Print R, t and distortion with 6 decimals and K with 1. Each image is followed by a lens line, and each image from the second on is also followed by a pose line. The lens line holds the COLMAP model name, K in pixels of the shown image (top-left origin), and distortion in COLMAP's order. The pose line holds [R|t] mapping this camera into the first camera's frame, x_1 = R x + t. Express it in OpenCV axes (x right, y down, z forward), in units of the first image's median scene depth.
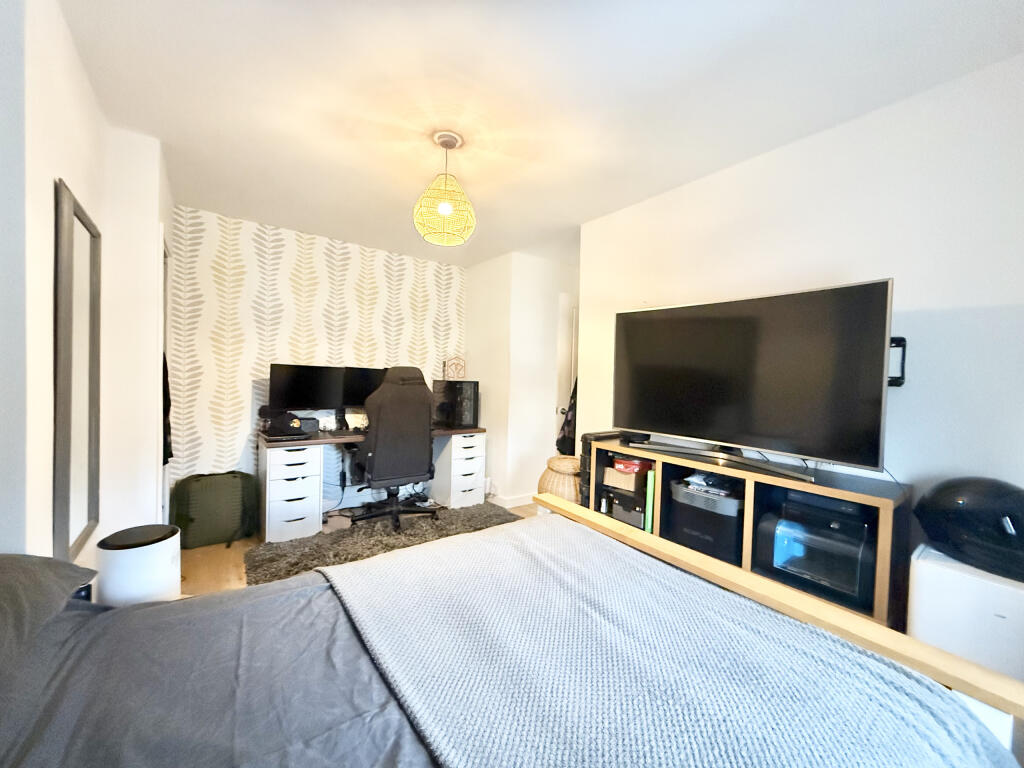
lens RADIAL K [[406.3, 0, 509.4], [0, 406.3, 384.5], [0, 0, 1]] dist [-0.000369, -0.000403]
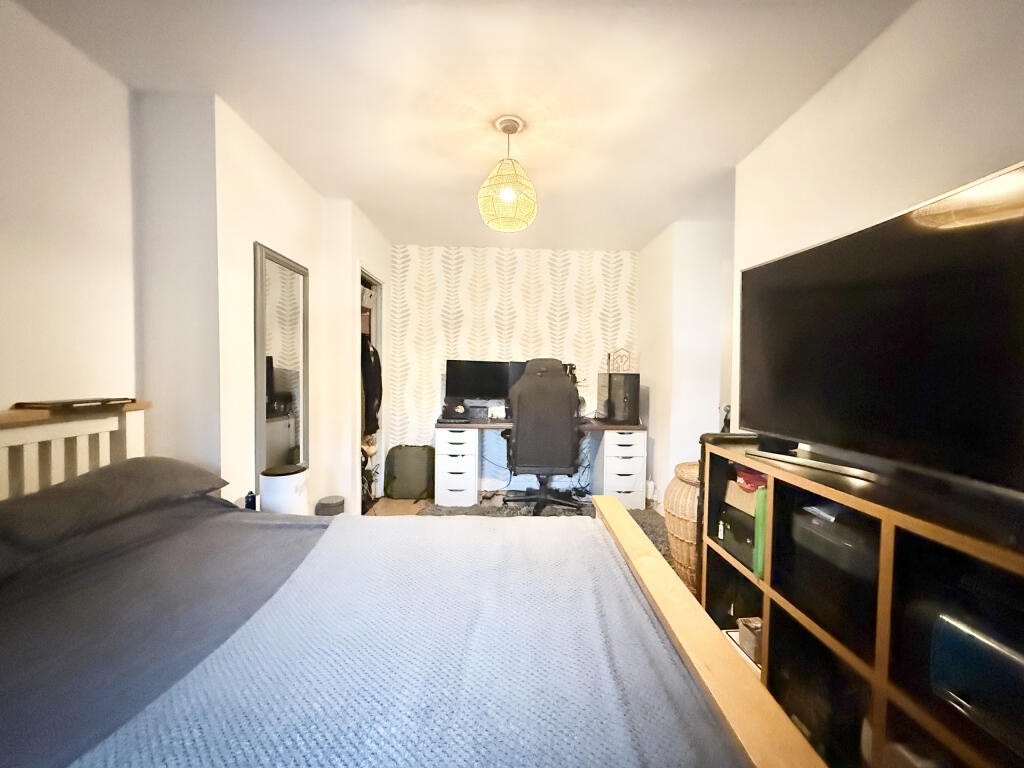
lens RADIAL K [[406.8, 0, 511.8], [0, 406.8, 386.5], [0, 0, 1]] dist [-0.000353, -0.000594]
pose [[0.810004, 0.005263, -0.586400, 0.274006], [-0.004272, 0.999986, 0.003075, 0.023011], [0.586408, 0.000014, 0.810016, 0.121102]]
